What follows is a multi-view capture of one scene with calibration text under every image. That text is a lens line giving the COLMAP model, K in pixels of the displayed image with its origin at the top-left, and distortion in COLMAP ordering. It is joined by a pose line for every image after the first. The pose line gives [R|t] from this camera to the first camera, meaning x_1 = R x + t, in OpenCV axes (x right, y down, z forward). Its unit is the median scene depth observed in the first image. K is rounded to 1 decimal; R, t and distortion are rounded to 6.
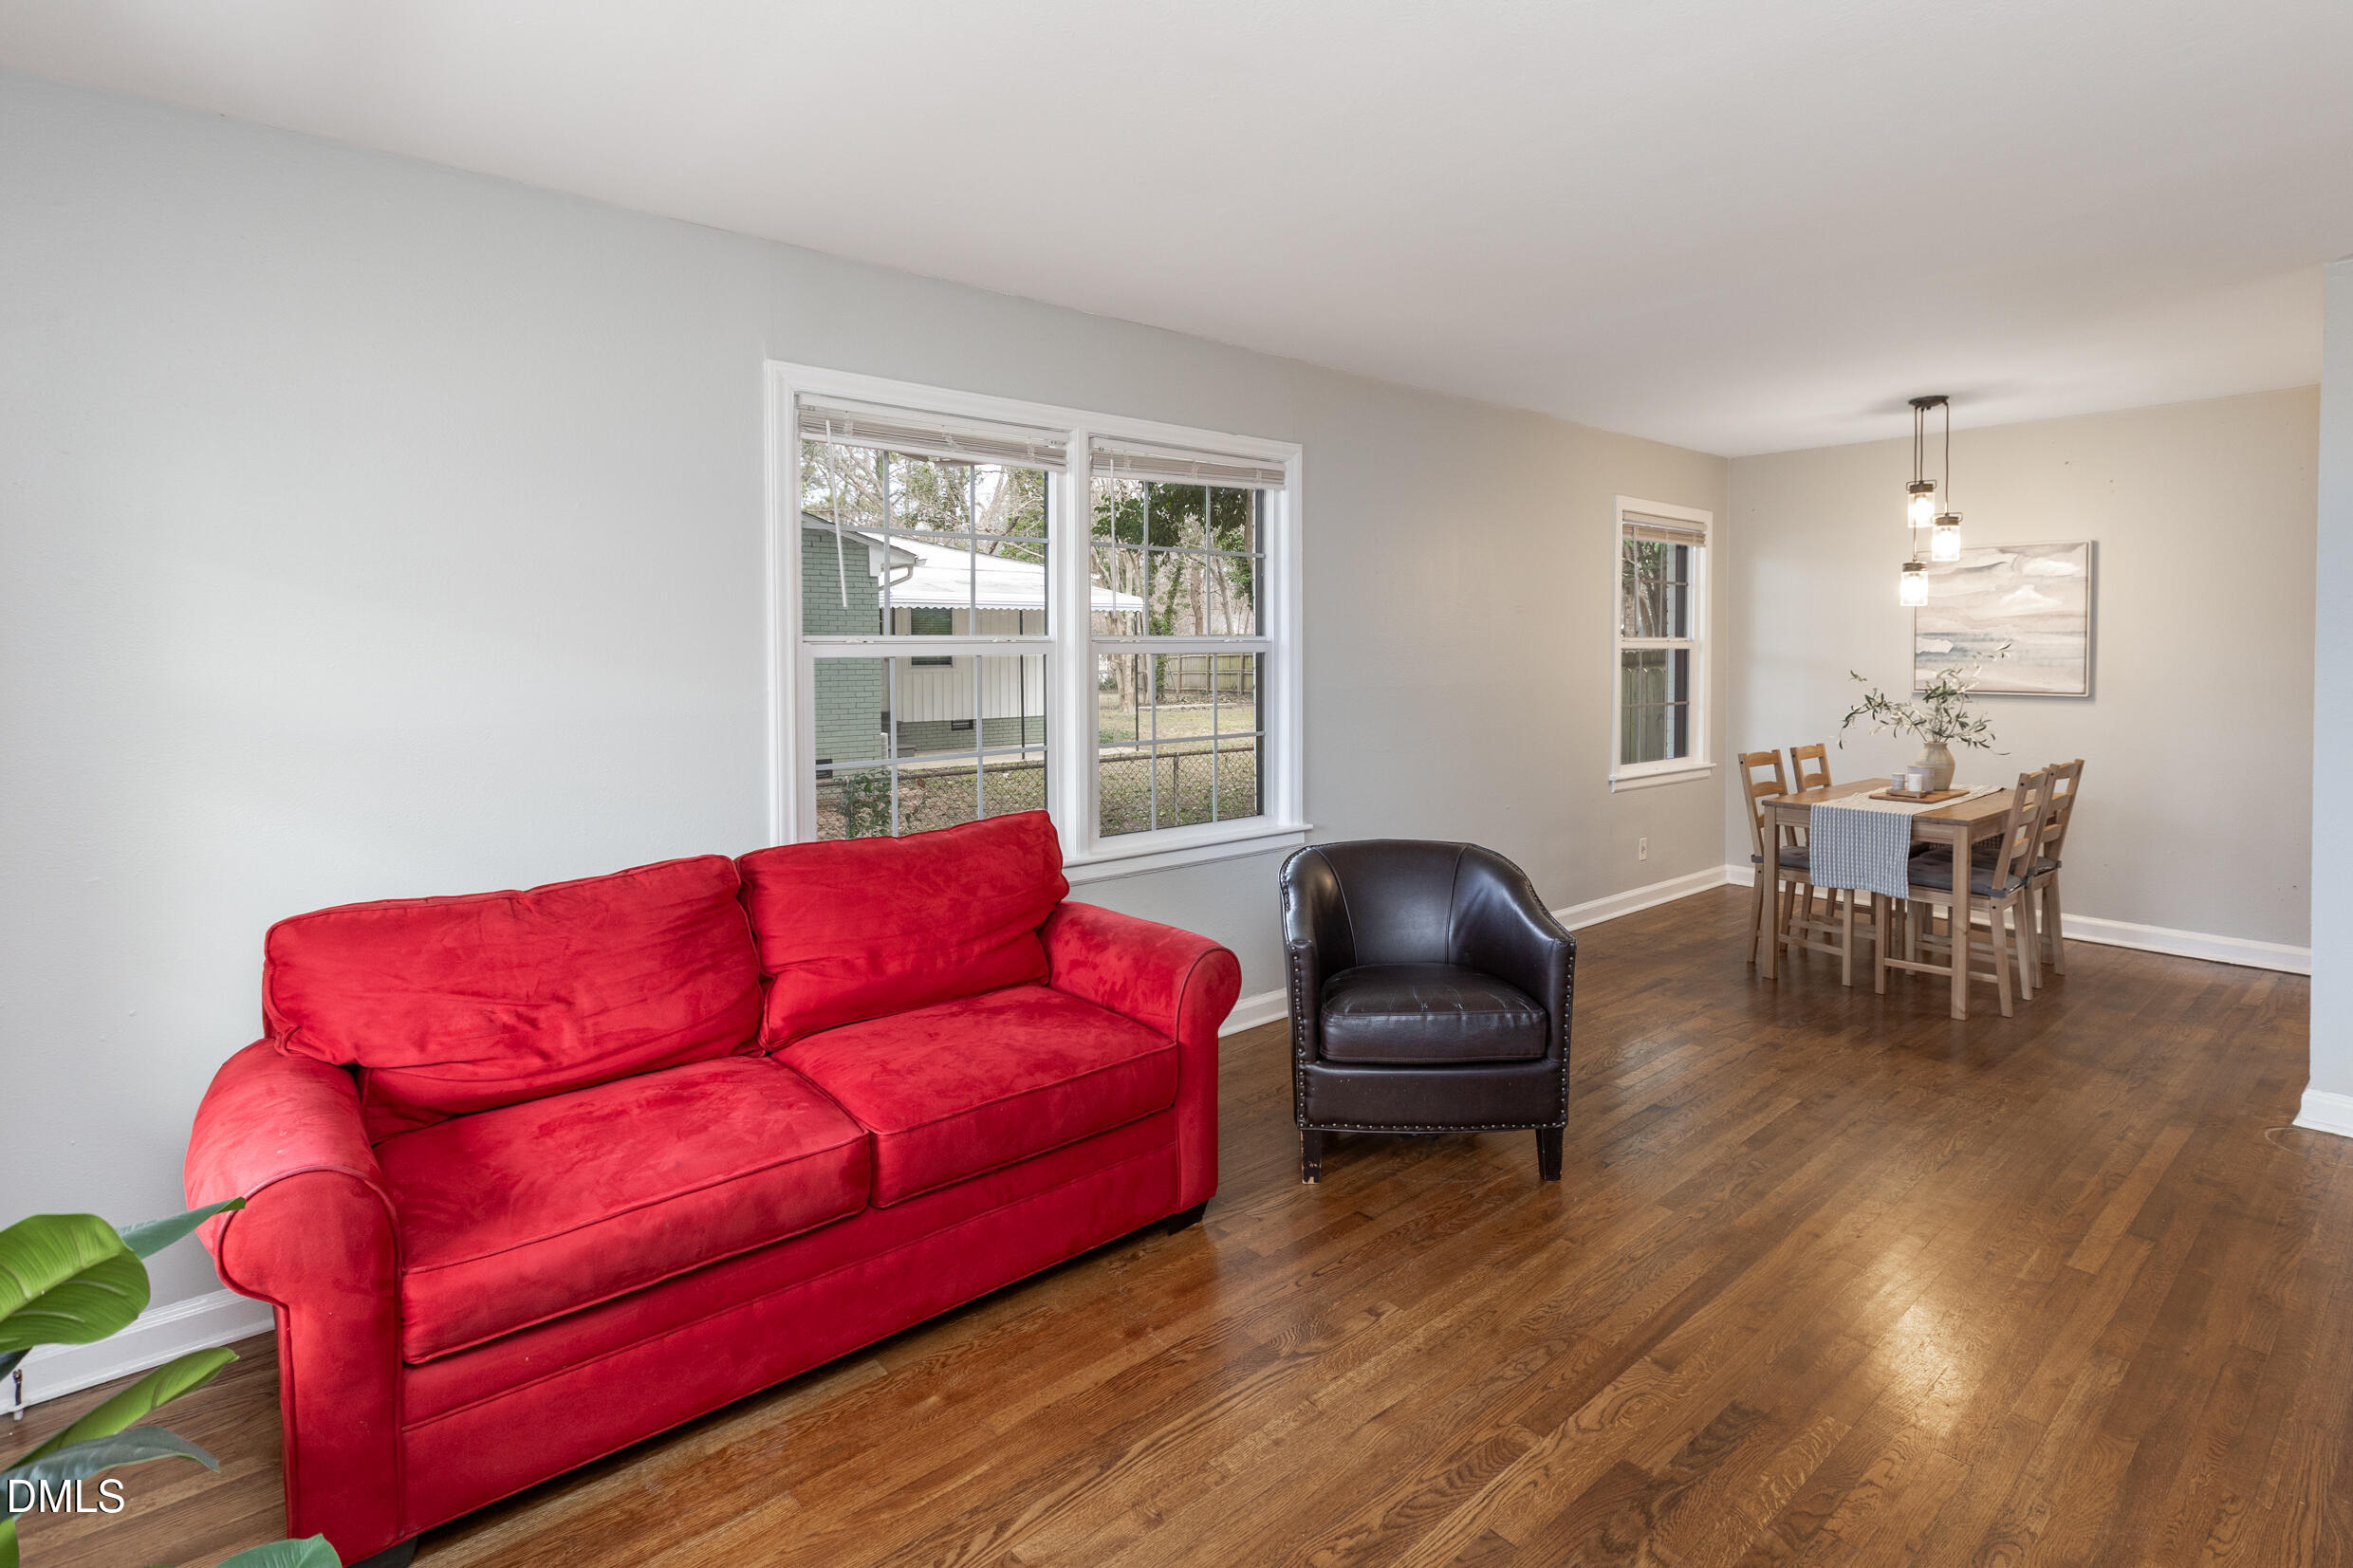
lens RADIAL K [[1193.7, 0, 1192.1], [0, 1193.7, 673.3], [0, 0, 1]] dist [-0.000480, -0.000094]
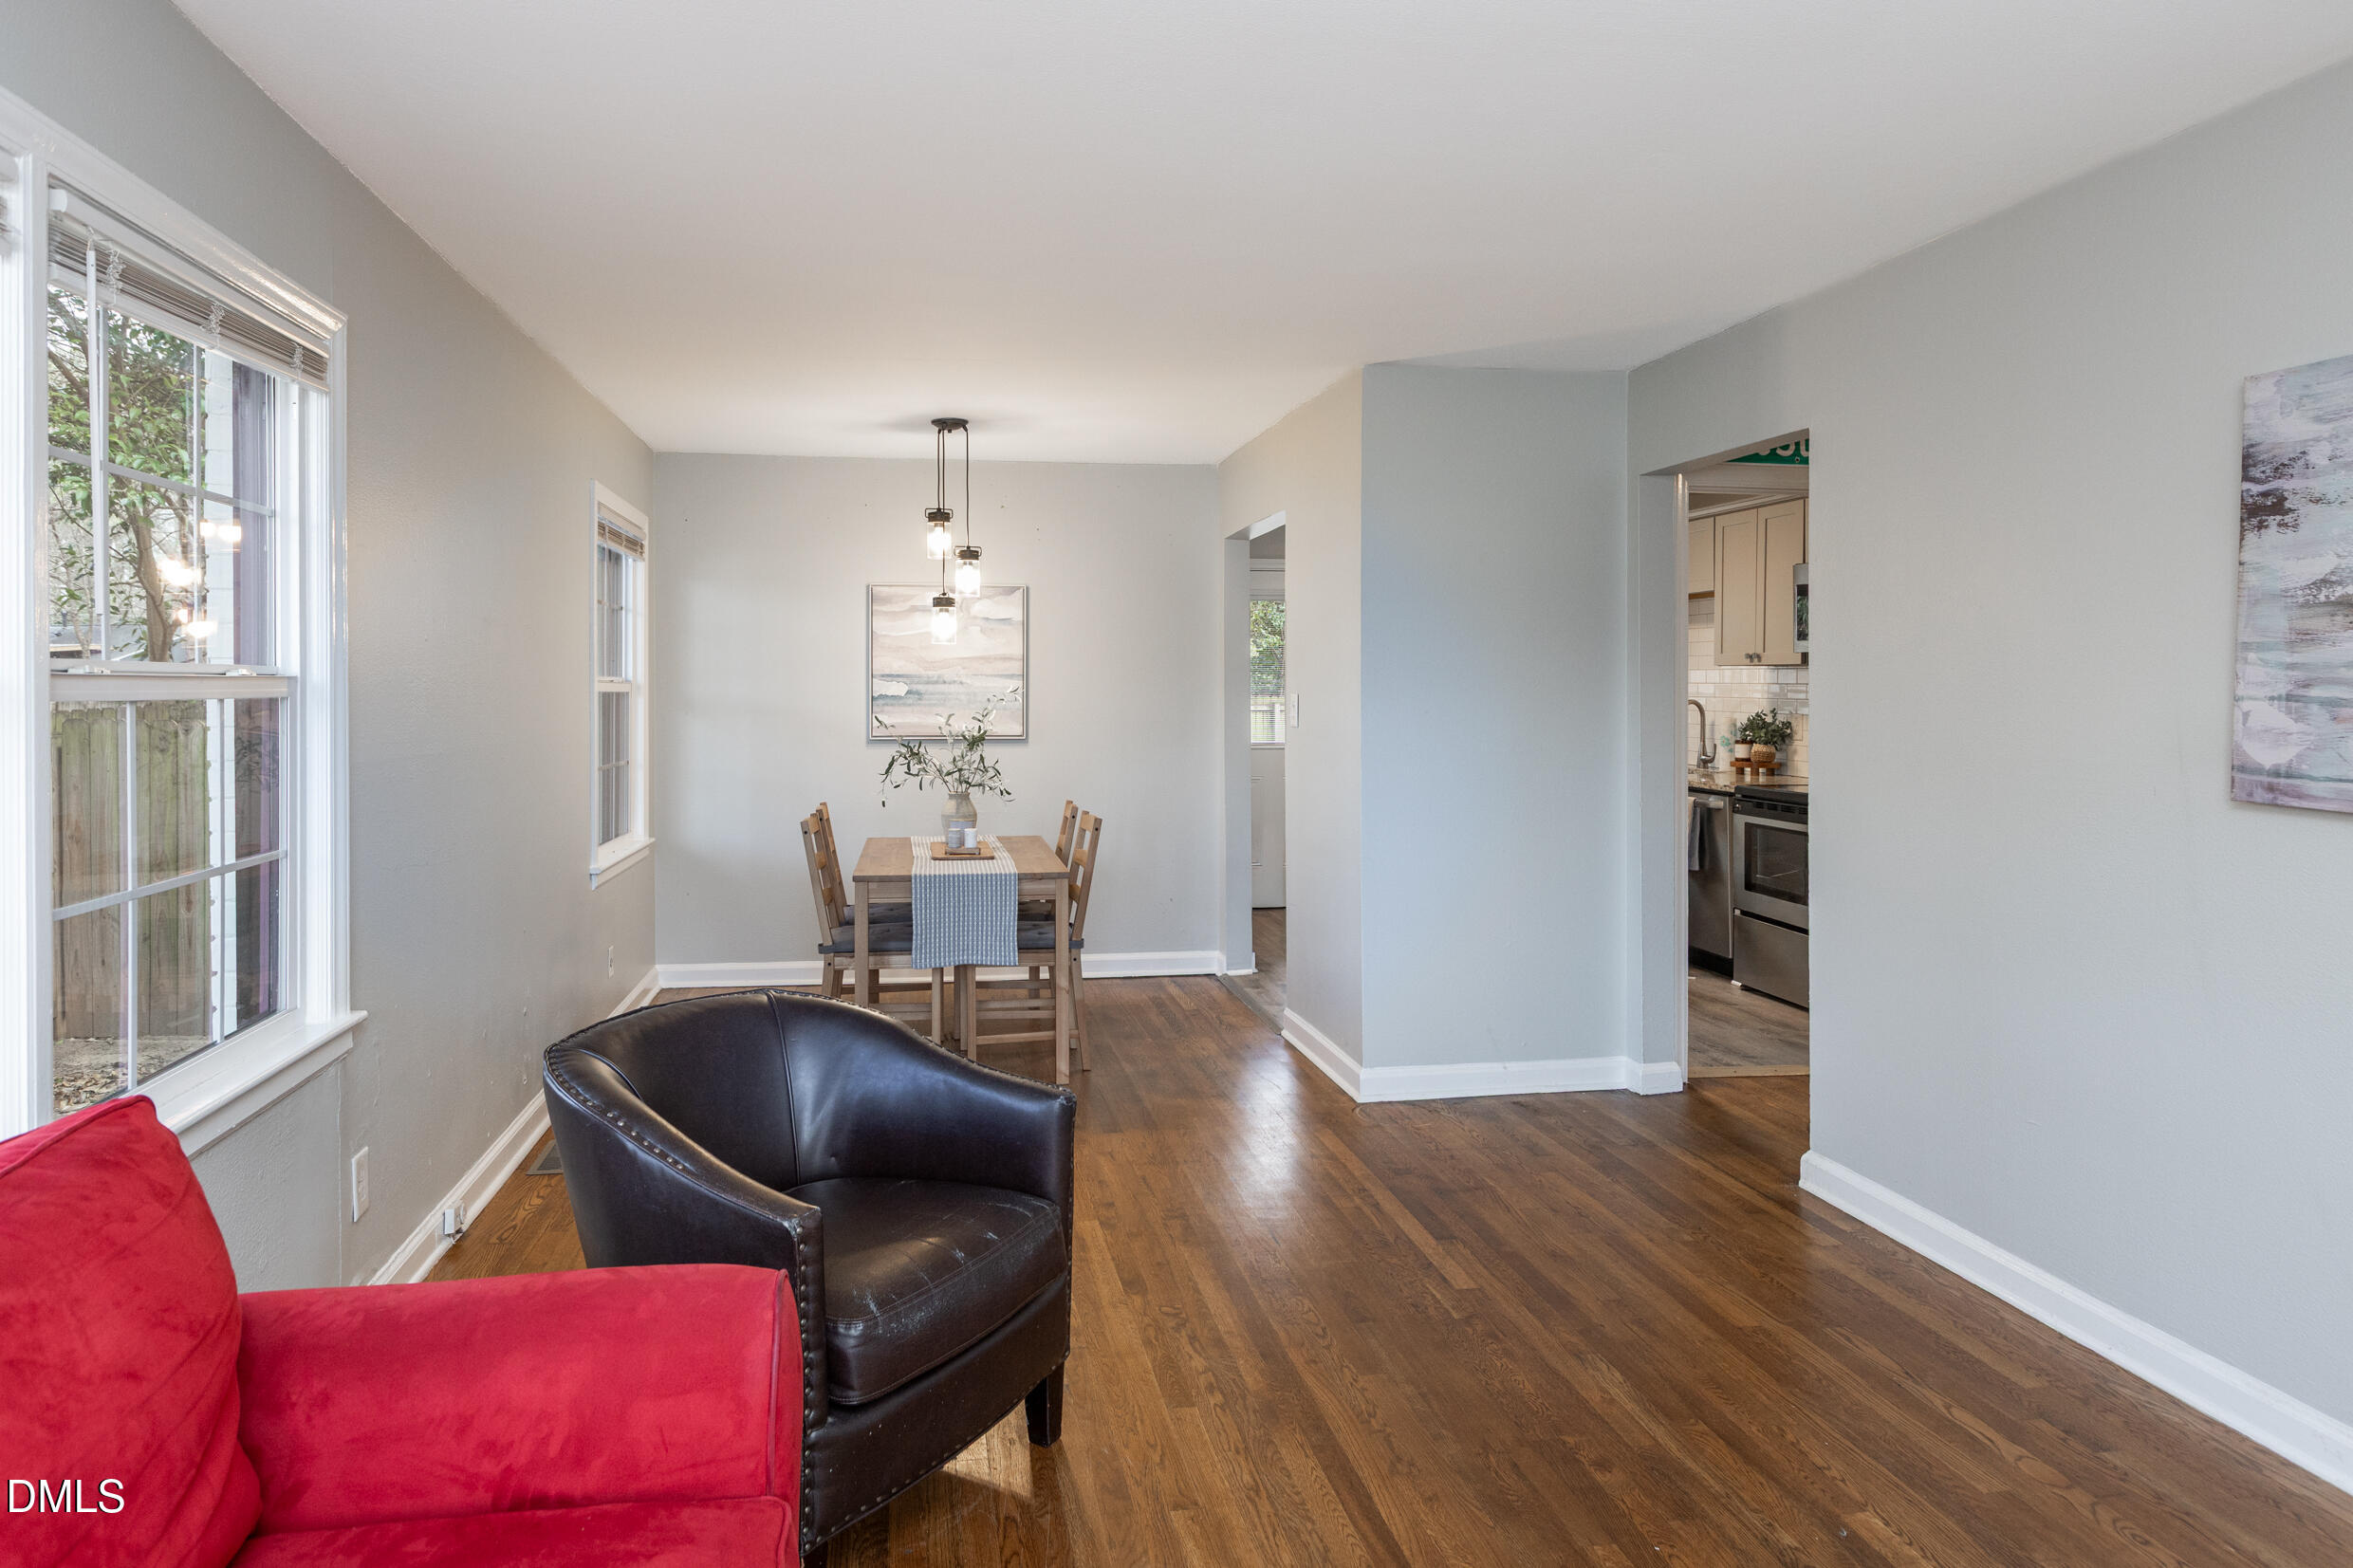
lens RADIAL K [[1397.0, 0, 1162.8], [0, 1397.0, 691.0], [0, 0, 1]] dist [0.004646, 0.001230]
pose [[0.513139, 0.001012, 0.858305, -0.218282], [0.016445, 0.999804, -0.011011, -0.006225], [-0.858148, 0.019765, 0.513022, 0.293148]]
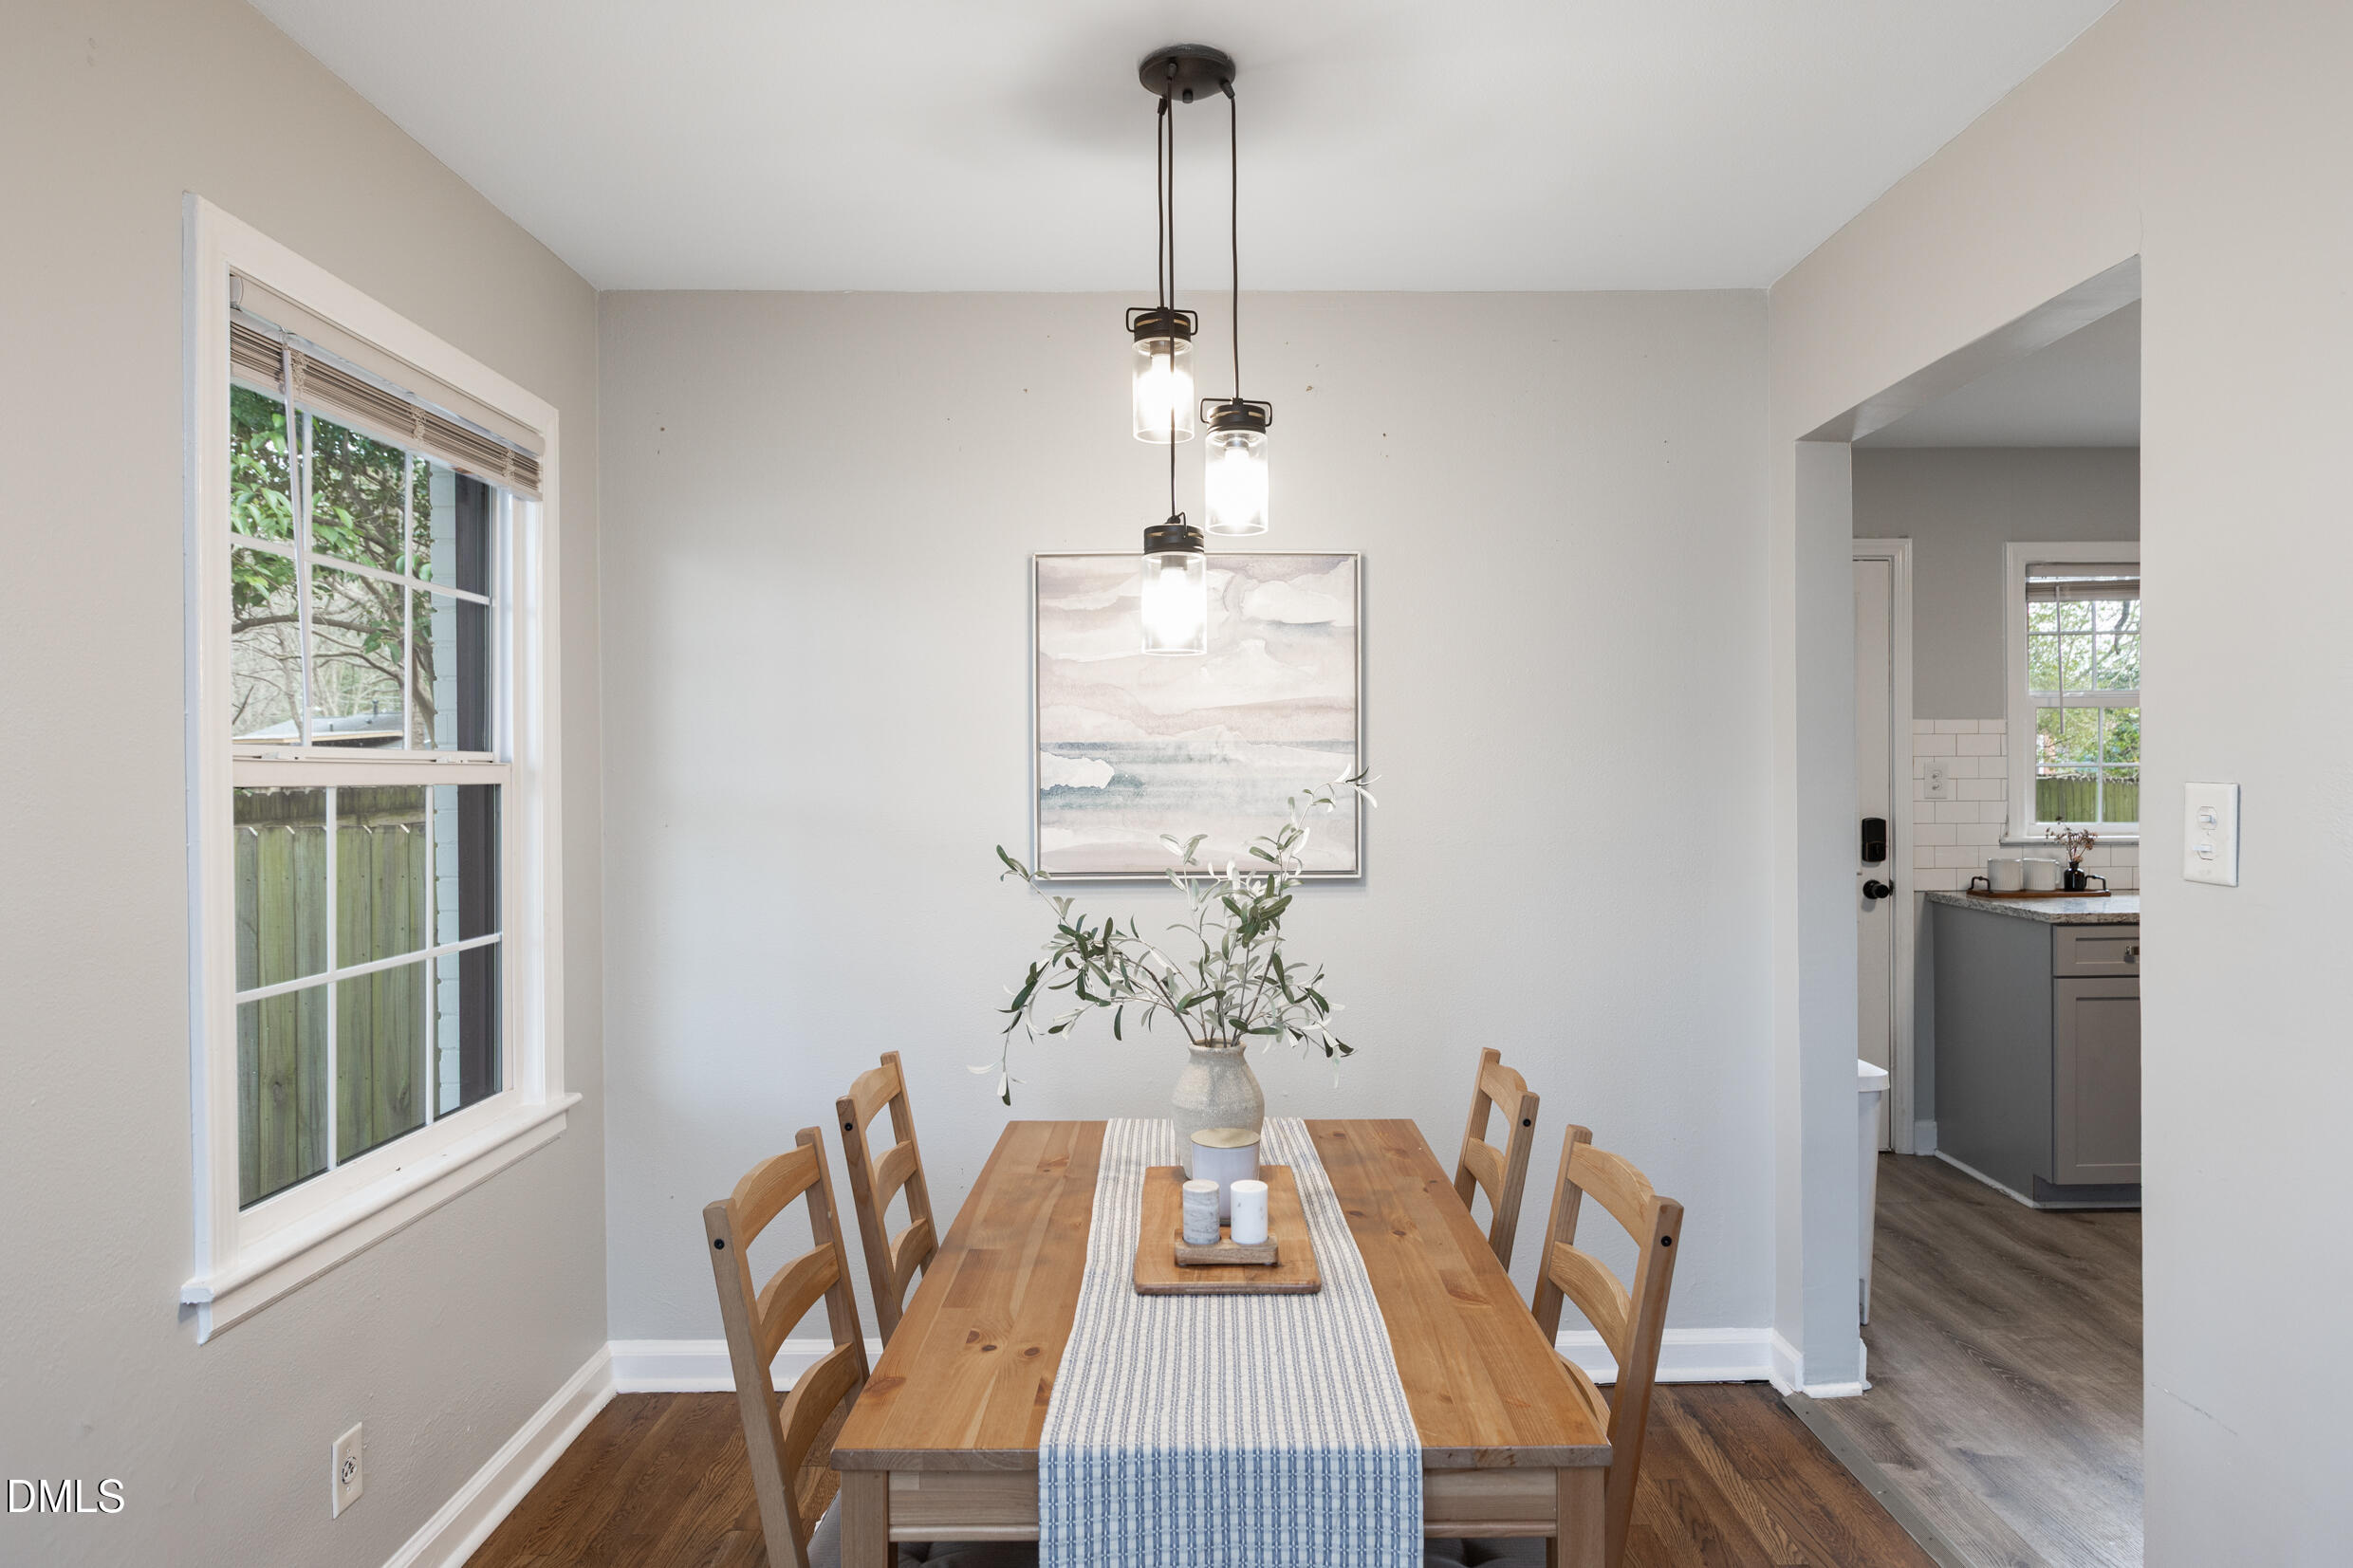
lens RADIAL K [[1373.8, 0, 1176.5], [0, 1373.8, 784.0], [0, 0, 1]] dist [0.004064, 0.001223]
pose [[0.661900, -0.009536, 0.749532, 0.296931], [0.019759, 0.999794, -0.004729, -0.017367], [-0.749332, 0.017941, 0.661951, 0.707227]]
